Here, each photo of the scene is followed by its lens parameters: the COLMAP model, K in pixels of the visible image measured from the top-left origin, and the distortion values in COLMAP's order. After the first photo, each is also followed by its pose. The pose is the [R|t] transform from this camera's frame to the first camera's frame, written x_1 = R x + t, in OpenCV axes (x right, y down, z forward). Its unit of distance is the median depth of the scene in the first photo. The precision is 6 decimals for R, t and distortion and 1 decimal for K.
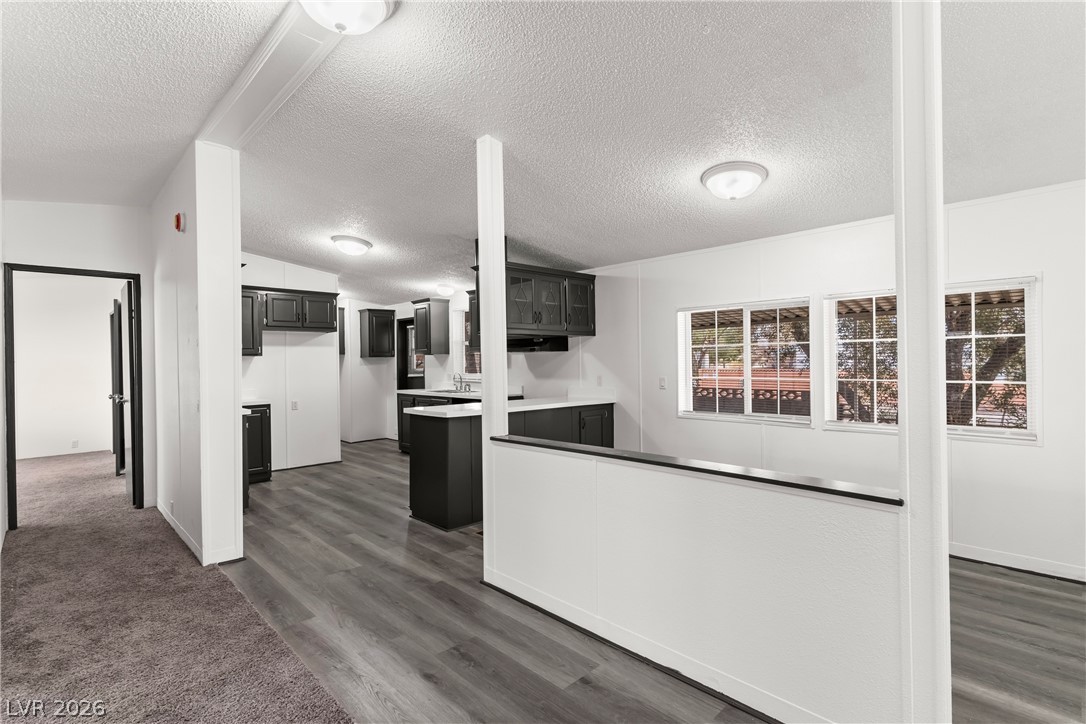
lens RADIAL K [[516.8, 0, 546.3], [0, 516.8, 362.9], [0, 0, 1]] dist [0.003117, -0.000034]
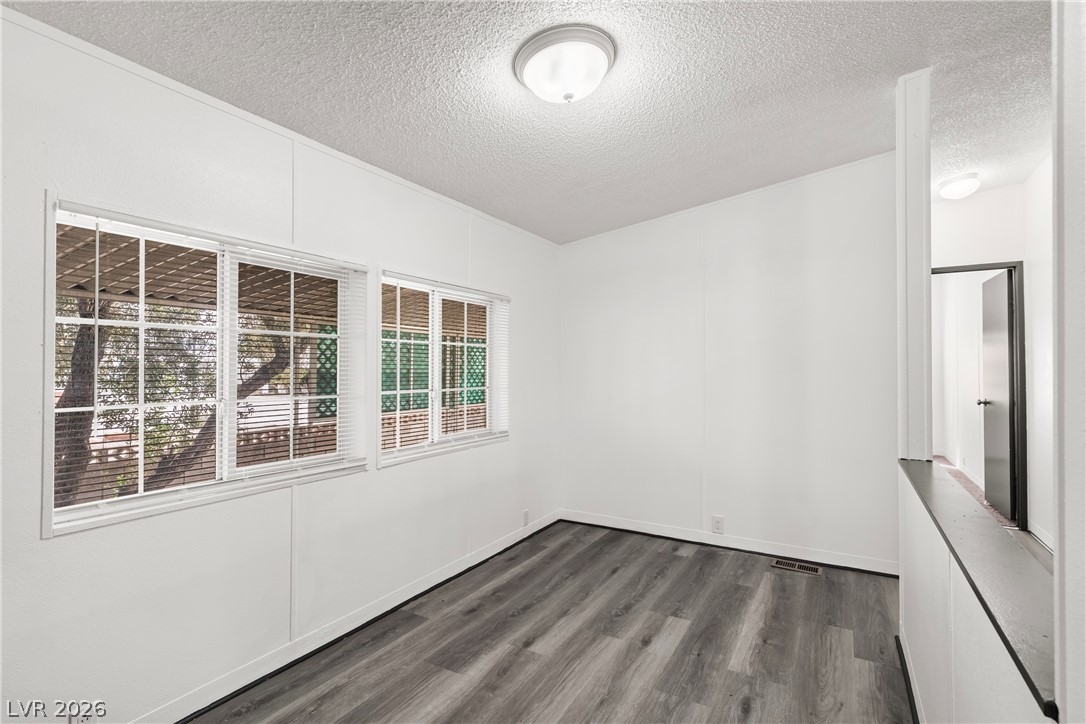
lens RADIAL K [[516.8, 0, 546.3], [0, 516.8, 362.9], [0, 0, 1]] dist [0.003117, -0.000034]
pose [[-0.280411, 0.017117, 0.959728, -0.131533], [0.001161, 0.999846, -0.017493, 0.001961], [-0.959879, -0.003791, -0.280387, 0.747349]]
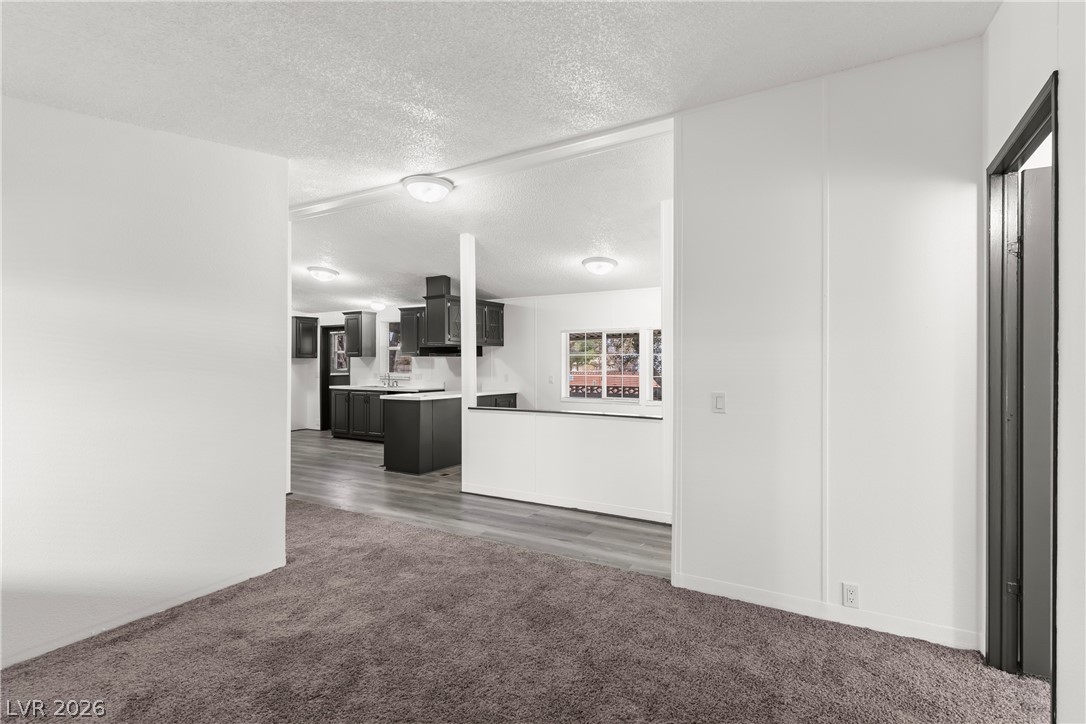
lens RADIAL K [[516.8, 0, 546.3], [0, 516.8, 362.9], [0, 0, 1]] dist [0.003117, -0.000034]
pose [[0.962872, 0.012175, 0.269683, -0.186013], [-0.010945, 0.999922, -0.006064, 0.000932], [-0.269736, 0.002887, 0.962930, -0.425722]]
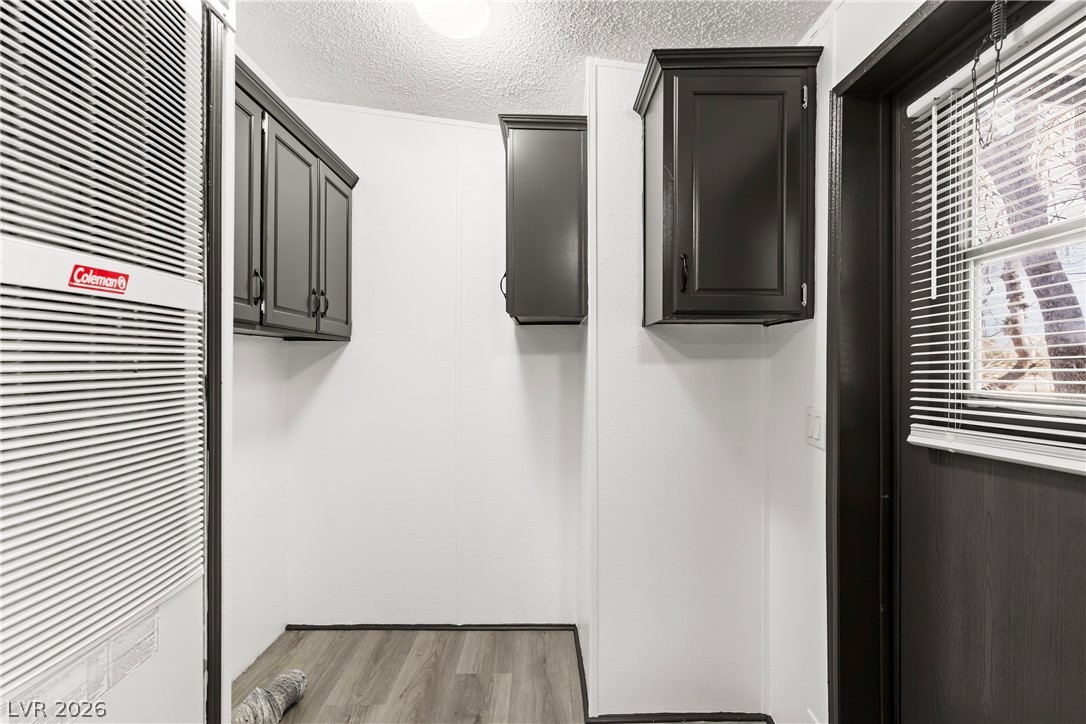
lens RADIAL K [[516.8, 0, 546.3], [0, 516.8, 362.9], [0, 0, 1]] dist [0.003117, -0.000034]
pose [[0.726487, 0.015035, -0.687016, -0.397576], [-0.011218, 0.999887, 0.010020, 0.004915], [0.687089, 0.000428, 0.726573, 1.351288]]
